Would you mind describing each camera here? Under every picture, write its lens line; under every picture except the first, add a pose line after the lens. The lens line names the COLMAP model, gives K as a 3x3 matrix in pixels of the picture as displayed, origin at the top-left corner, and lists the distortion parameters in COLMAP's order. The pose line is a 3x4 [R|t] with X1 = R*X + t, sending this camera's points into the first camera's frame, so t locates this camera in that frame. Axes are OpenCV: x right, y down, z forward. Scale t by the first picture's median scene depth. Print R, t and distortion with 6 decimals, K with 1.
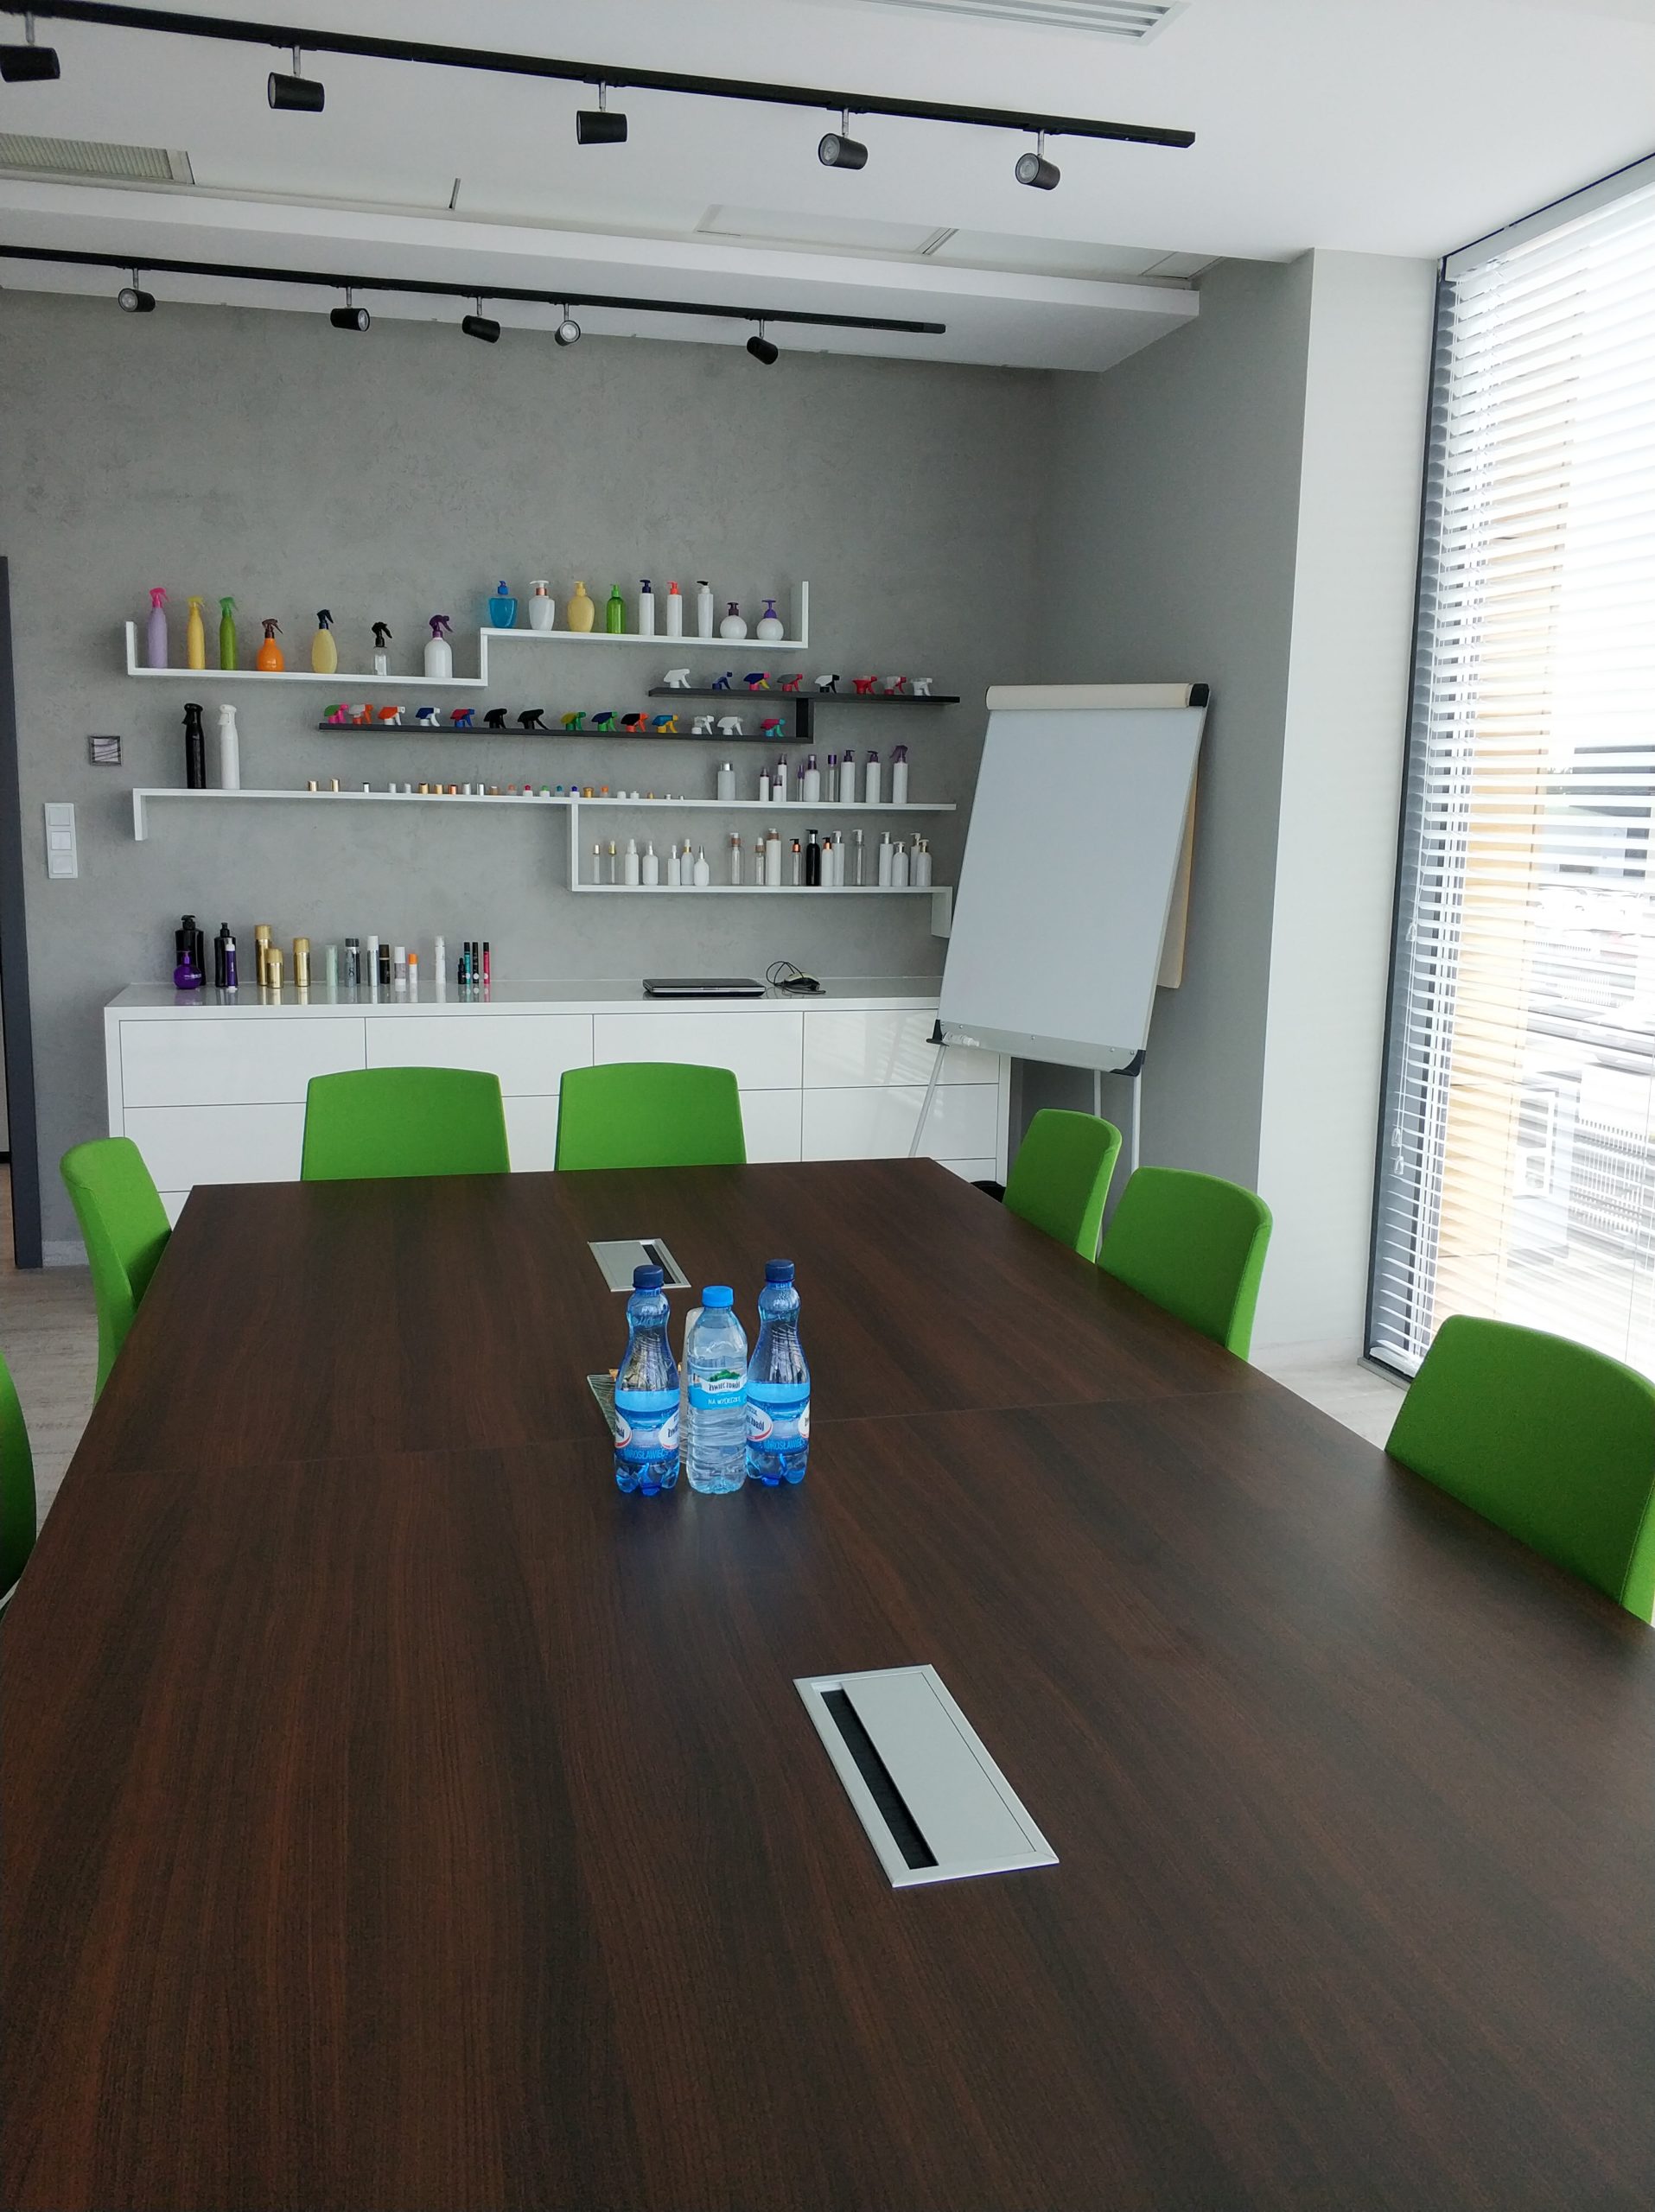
lens RADIAL K [[1744.3, 0, 782.1], [0, 1744.3, 1077.8], [0, 0, 1]] dist [0.228555, -0.500426]
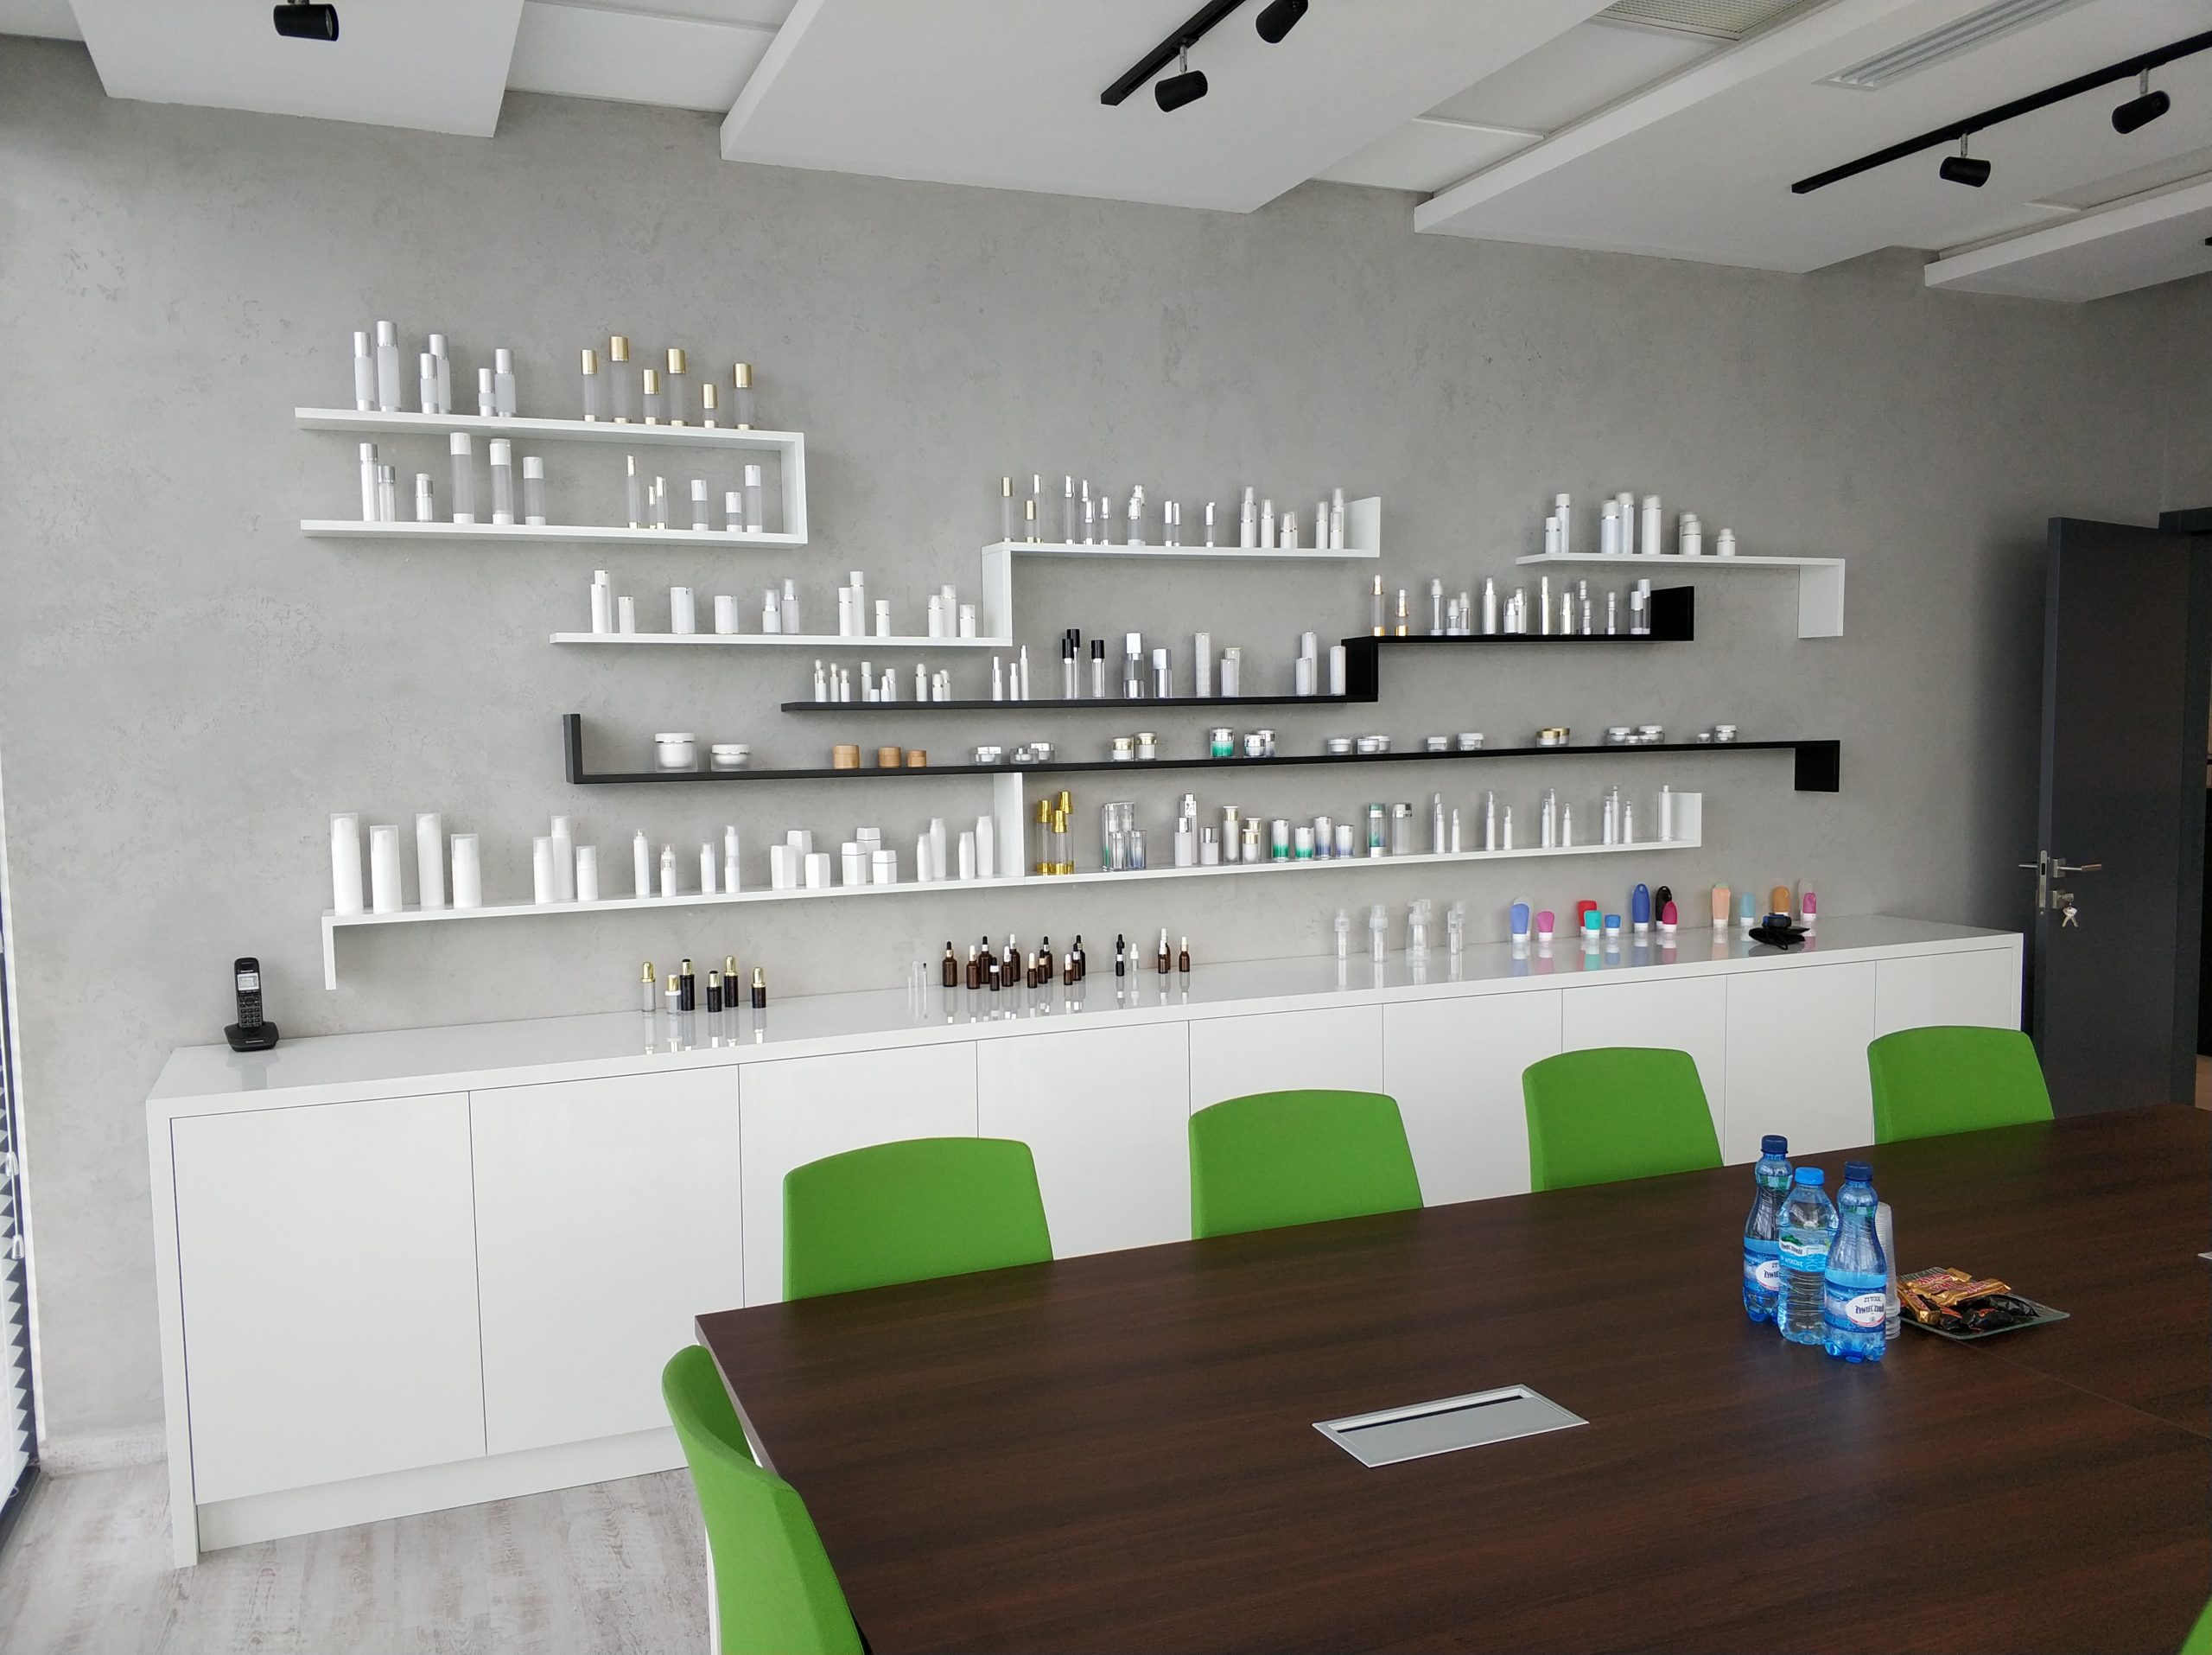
lens RADIAL K [[1705.5, 0, 1044.7], [0, 1705.5, 902.3], [0, 0, 1]] dist [0.074097, -0.131018]
pose [[0.138573, 0.088555, -0.986385, 0.340947], [-0.131725, 0.988793, 0.070266, -0.025122], [0.981553, 0.120195, 0.148685, 0.114138]]
